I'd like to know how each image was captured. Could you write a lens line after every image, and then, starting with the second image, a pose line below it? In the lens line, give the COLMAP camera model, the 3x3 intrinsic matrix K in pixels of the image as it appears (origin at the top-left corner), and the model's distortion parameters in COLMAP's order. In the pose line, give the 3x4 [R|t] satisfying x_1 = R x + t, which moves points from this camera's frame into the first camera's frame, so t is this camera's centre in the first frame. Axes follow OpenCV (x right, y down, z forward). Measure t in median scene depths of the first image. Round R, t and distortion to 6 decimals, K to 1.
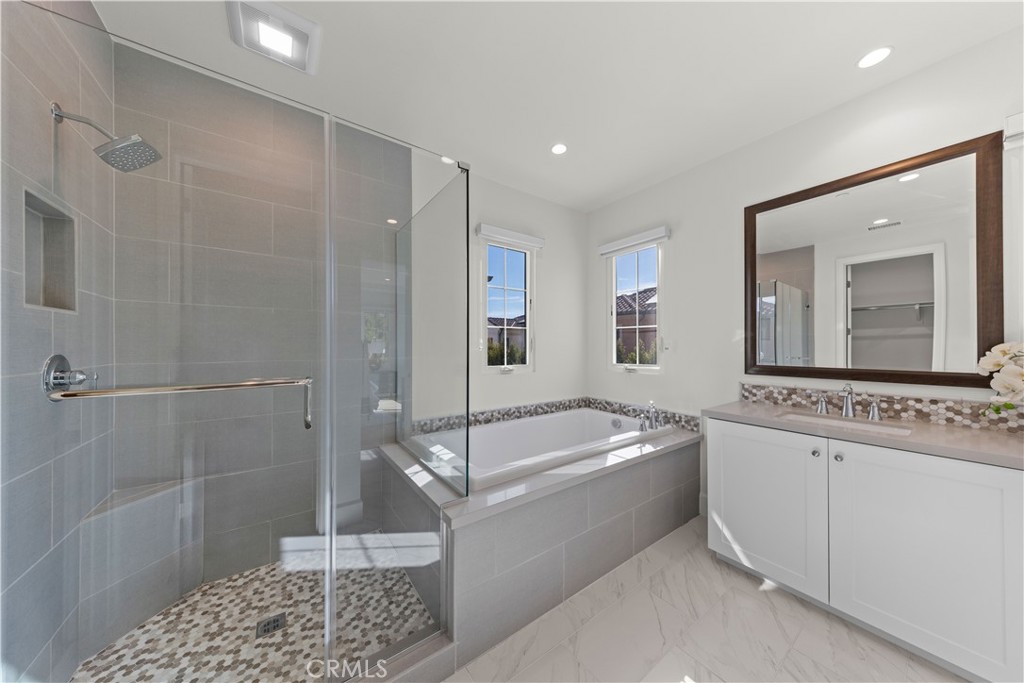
lens RADIAL K [[326.5, 0, 510.6], [0, 326.5, 343.2], [0, 0, 1]] dist [-0.001353, -0.000142]
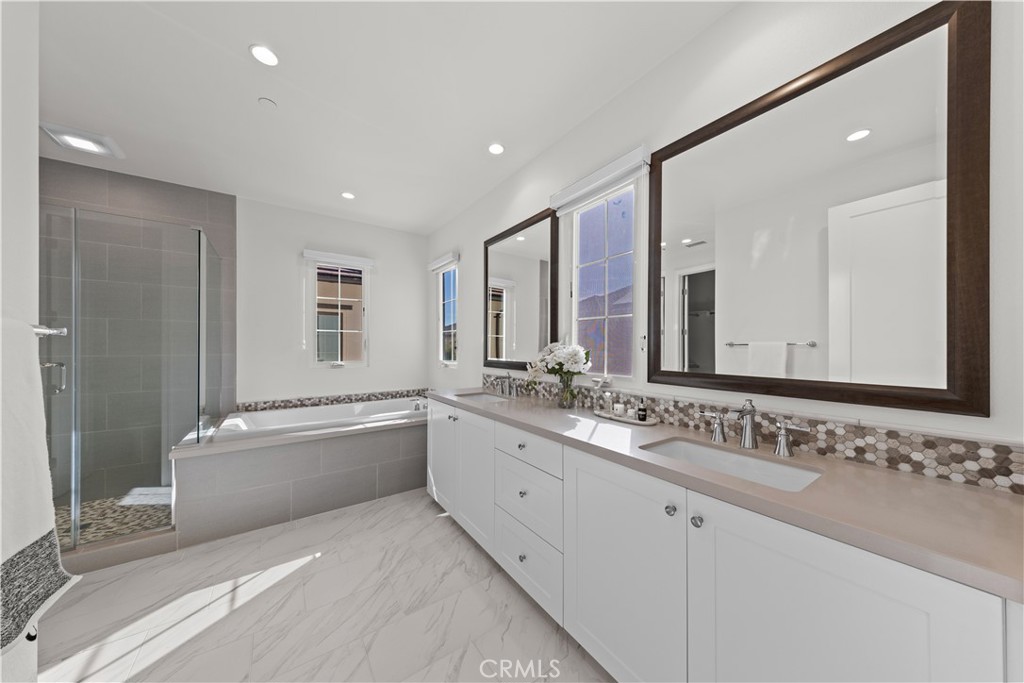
lens RADIAL K [[326.5, 0, 513.1], [0, 326.5, 345.6], [0, 0, 1]] dist [-0.001353, -0.000142]
pose [[0.999935, -0.004869, -0.010307, 0.846927], [0.004902, 0.999983, 0.003186, 0.004342], [0.010291, -0.003236, 0.999942, -0.325819]]
